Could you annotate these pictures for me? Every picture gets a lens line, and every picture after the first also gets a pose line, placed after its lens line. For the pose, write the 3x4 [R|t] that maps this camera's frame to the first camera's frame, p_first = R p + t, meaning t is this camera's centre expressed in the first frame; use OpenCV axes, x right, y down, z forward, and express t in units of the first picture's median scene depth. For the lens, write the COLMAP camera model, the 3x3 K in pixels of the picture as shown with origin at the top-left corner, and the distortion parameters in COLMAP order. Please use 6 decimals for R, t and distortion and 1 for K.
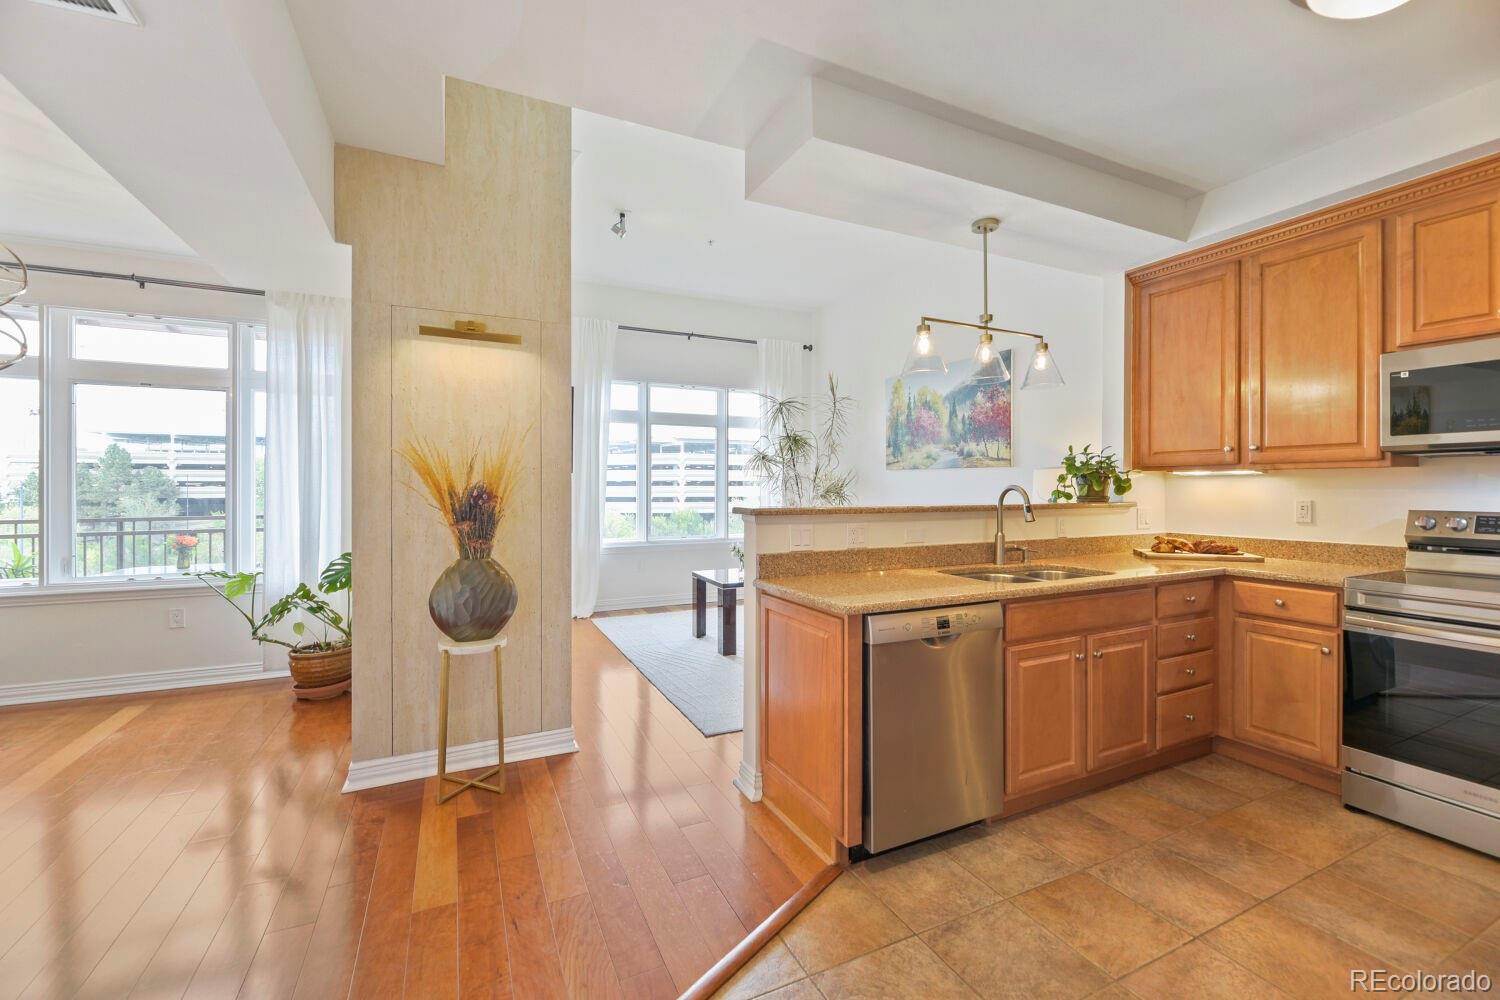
lens RADIAL K [[616.1, 0, 752.7], [0, 616.1, 491.3], [0, 0, 1]] dist [-0.001318, -0.002721]
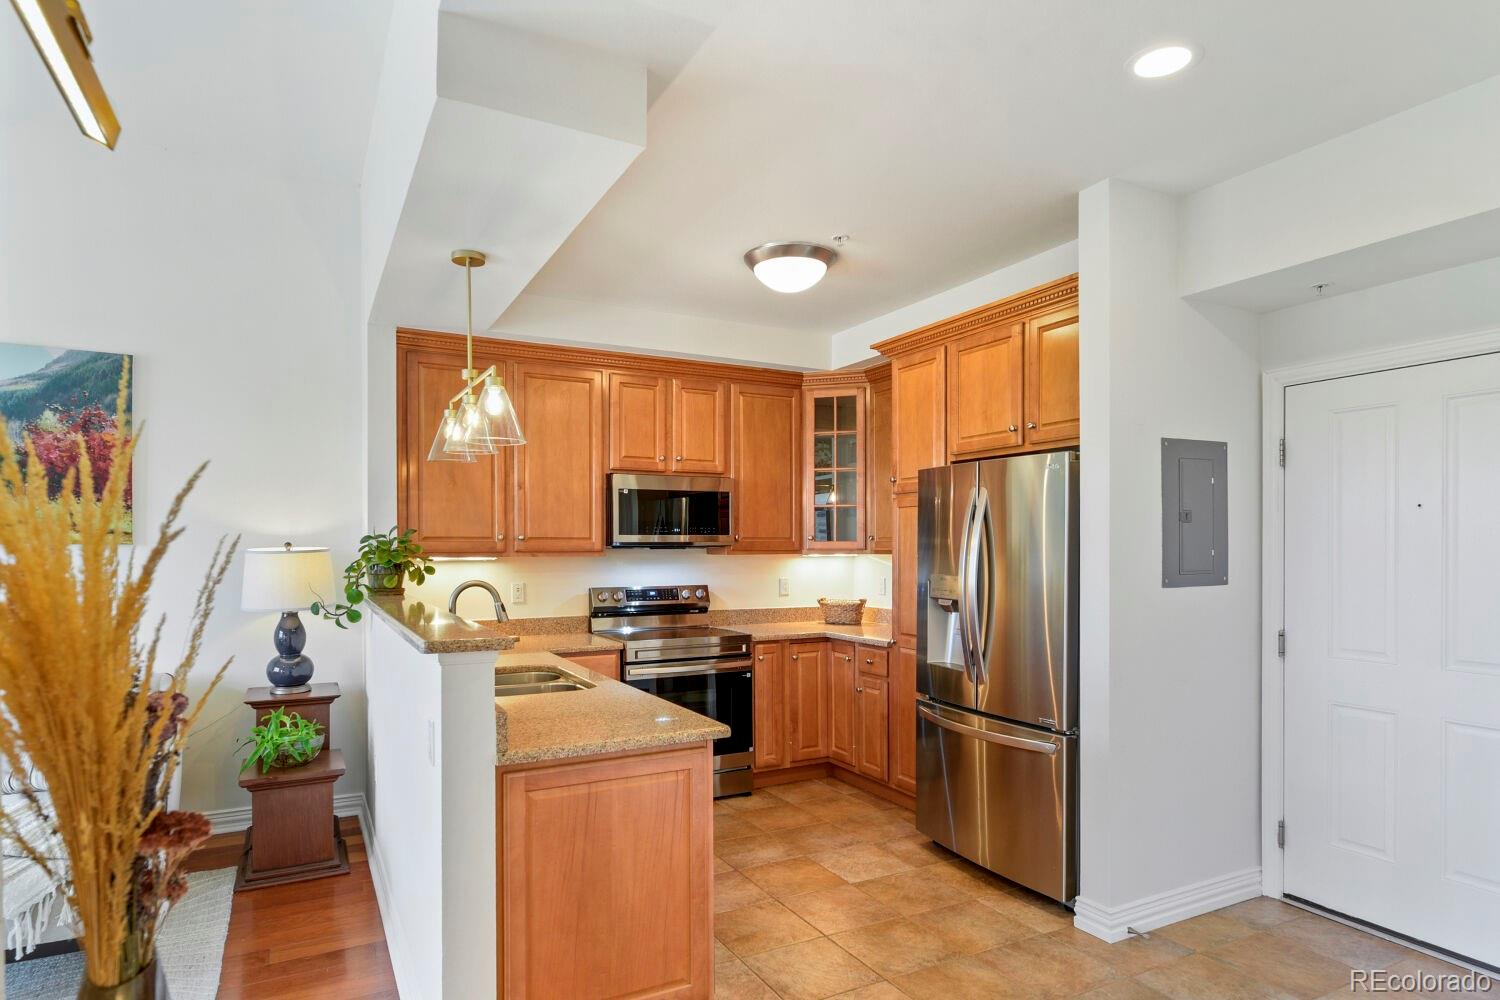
lens RADIAL K [[817.2, 0, 754.3], [0, 817.2, 551.7], [0, 0, 1]] dist [0.004791, -0.001003]
pose [[-0.027166, -0.004718, 0.999620, -0.623905], [0.010052, 0.999937, 0.004993, -0.046330], [-0.999580, 0.010184, -0.027117, 0.593549]]
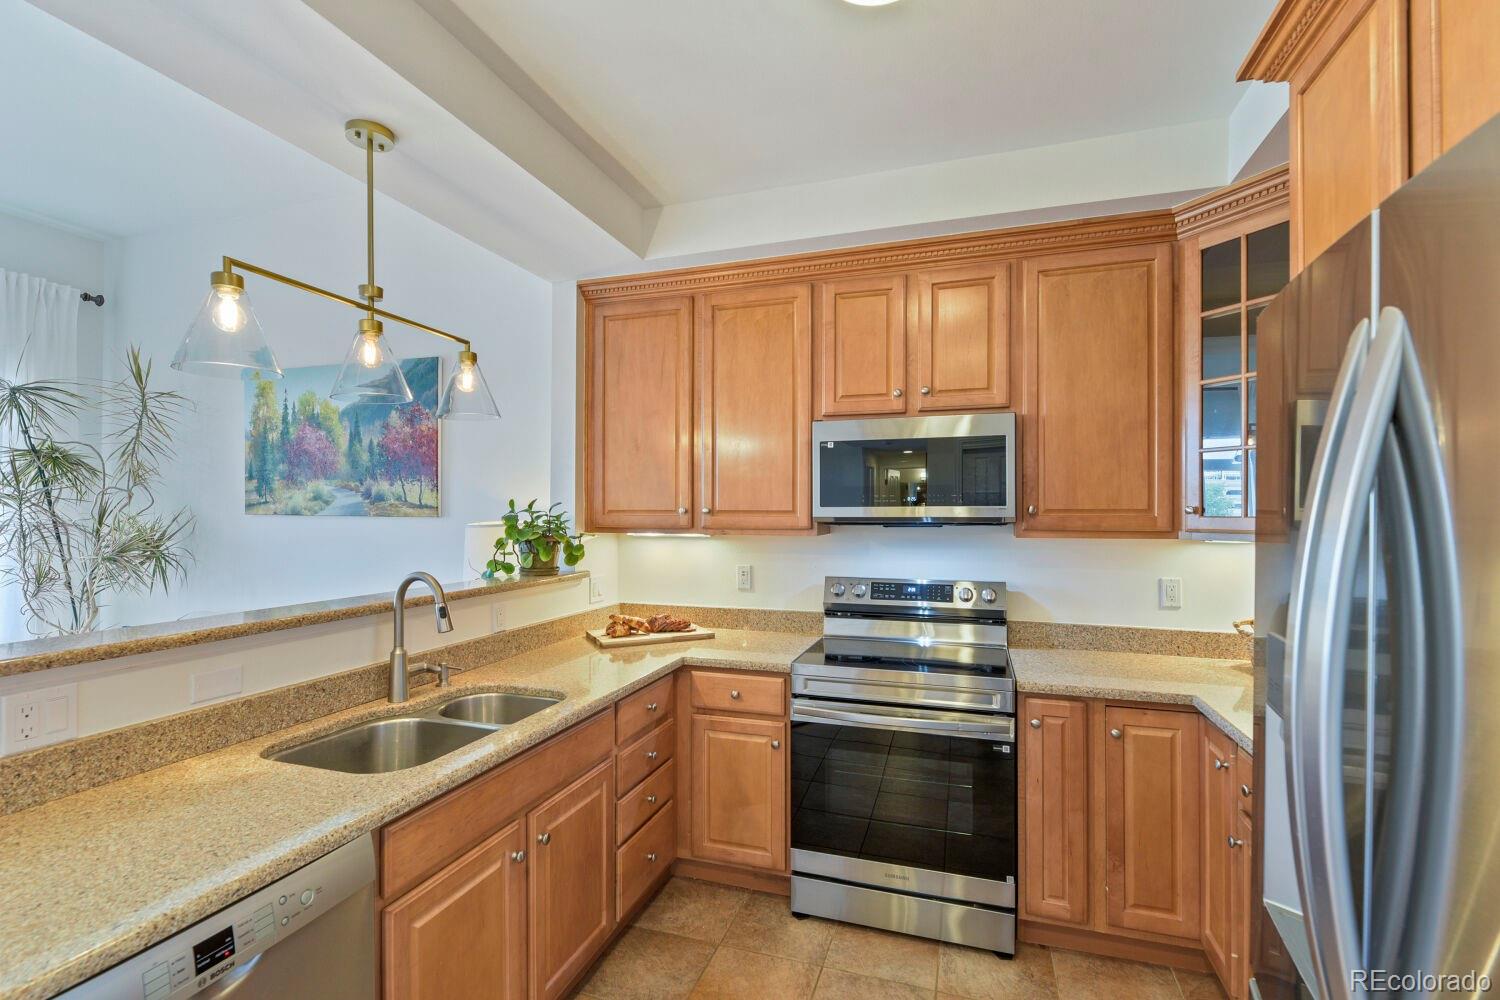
lens RADIAL K [[678.6, 0, 743.9], [0, 678.6, 510.7], [0, 0, 1]] dist [-0.000218, 0.000309]
pose [[0.702781, 0.004738, 0.711390, 0.151137], [0.002706, 0.999953, -0.009333, -0.058708], [-0.711401, 0.008484, 0.702735, 0.262248]]
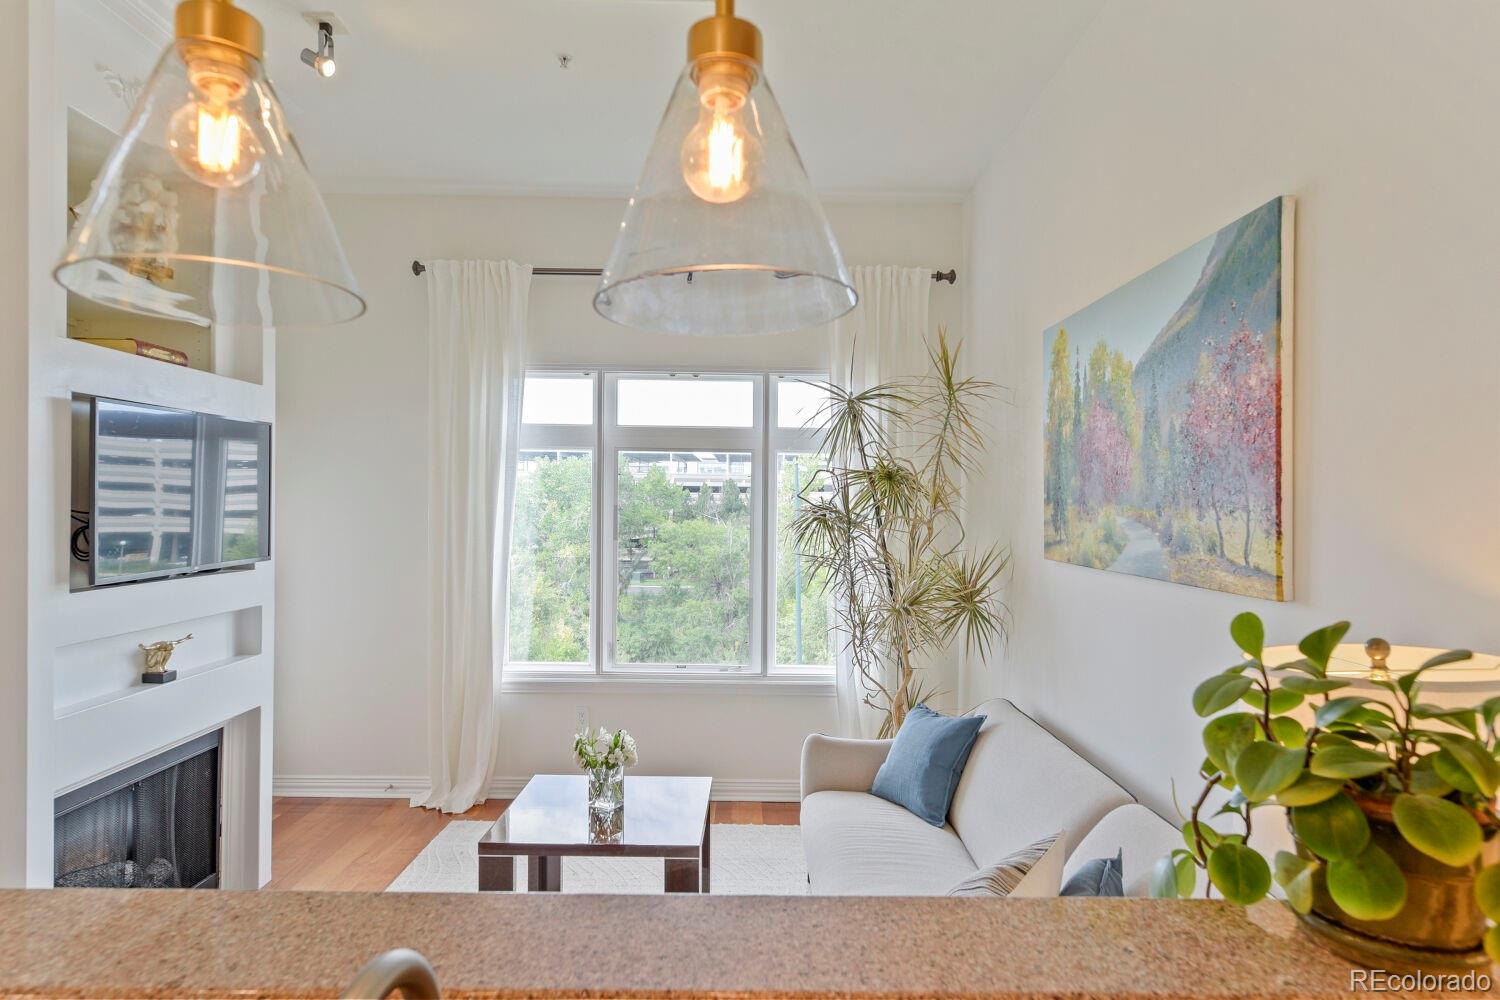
lens RADIAL K [[888.4, 0, 764.0], [0, 888.4, 504.2], [0, 0, 1]] dist [0.001266, 0.000117]
pose [[0.911102, 0.003893, -0.412163, 0.549514], [-0.011293, 0.999816, -0.015520, -0.113622], [0.412027, 0.018794, 0.910978, 0.771020]]
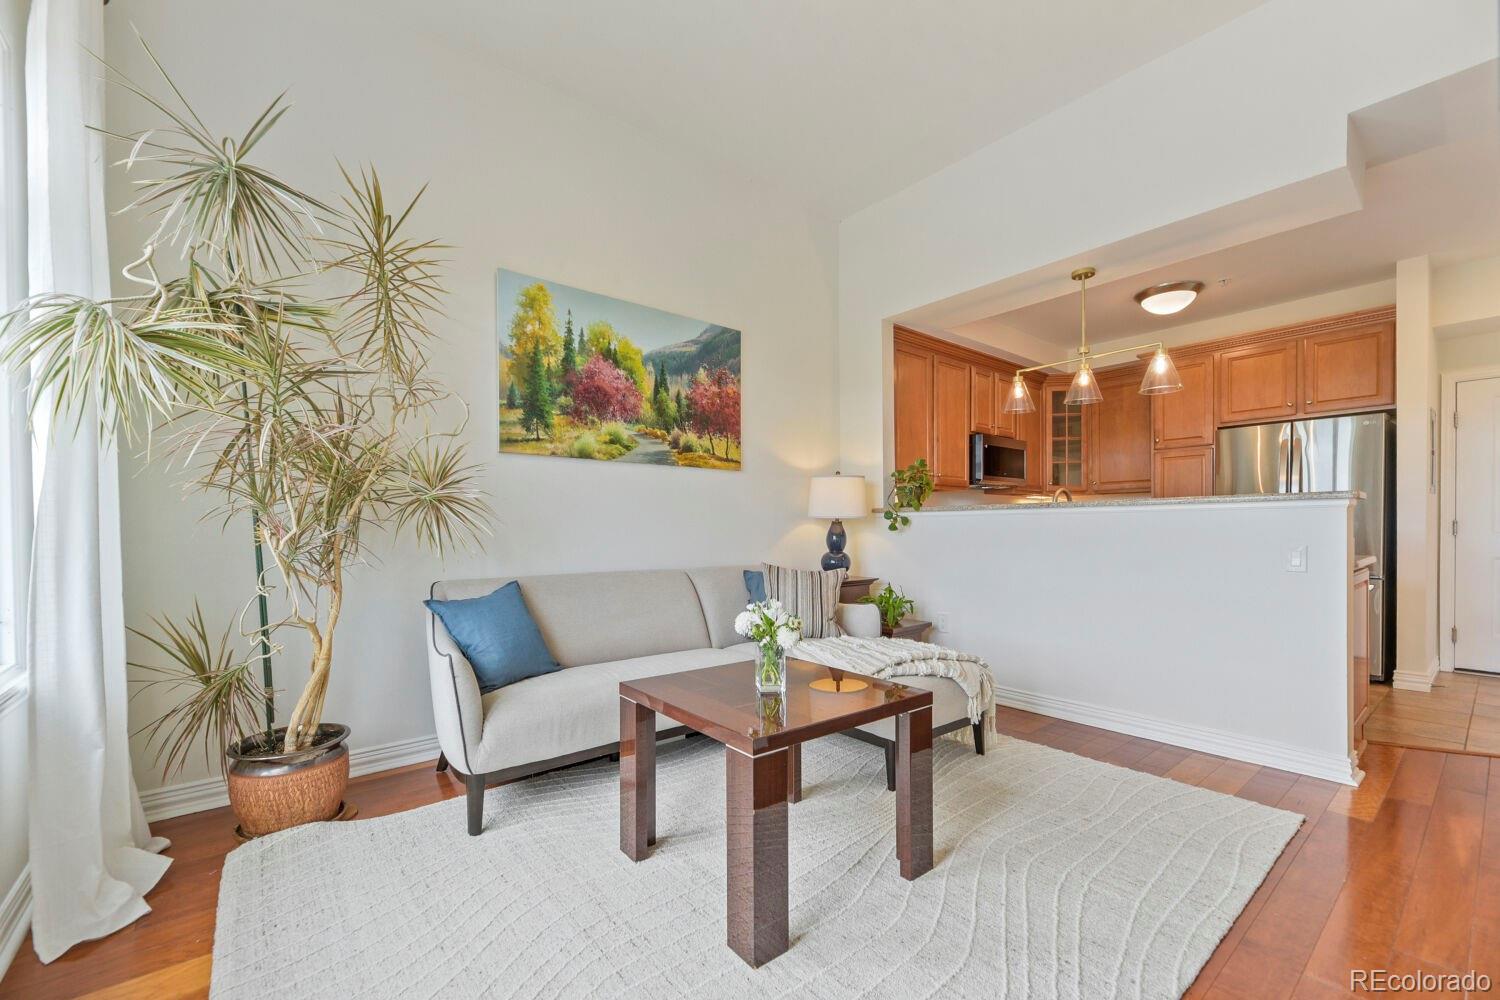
lens RADIAL K [[616.1, 0, 743.6], [0, 616.1, 536.7], [0, 0, 1]] dist [-0.001318, -0.002721]
pose [[-0.220627, -0.005433, 0.975343, -0.598782], [0.016187, 0.999826, 0.009231, 0.062504], [-0.975224, 0.017825, -0.220501, 1.756895]]
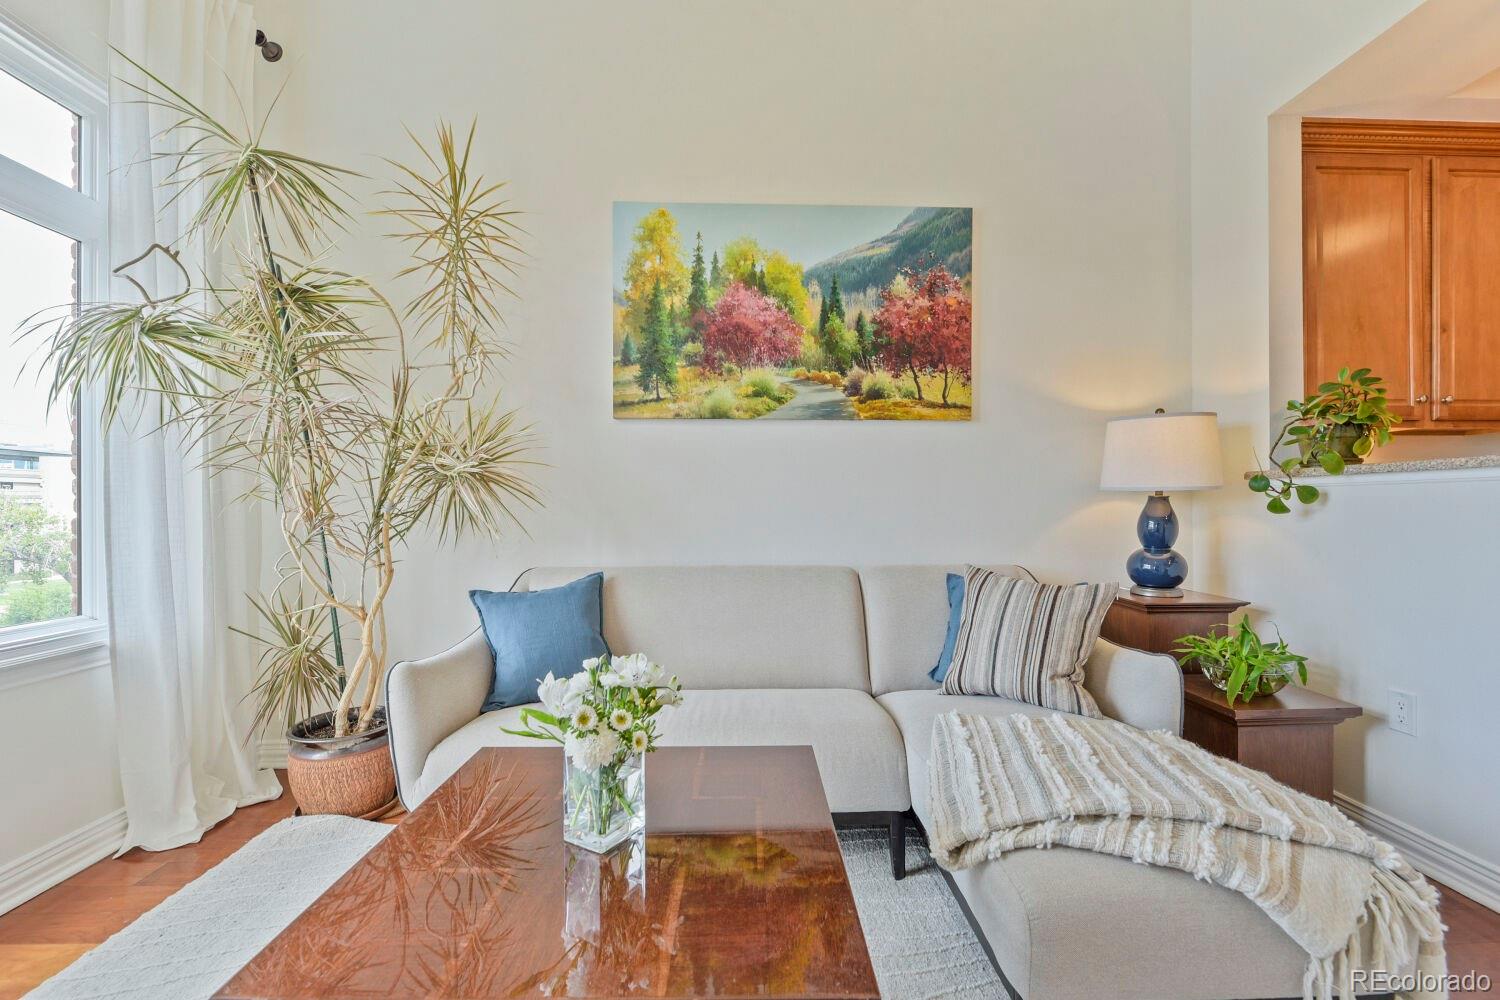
lens RADIAL K [[637.6, 0, 744.9], [0, 637.6, 510.9], [0, 0, 1]] dist [-0.002684, -0.001227]
pose [[0.412830, -0.004224, 0.910798, -0.277814], [0.010738, 0.999942, -0.000230, 0.057952], [-0.910745, 0.009876, 0.412851, 1.410187]]
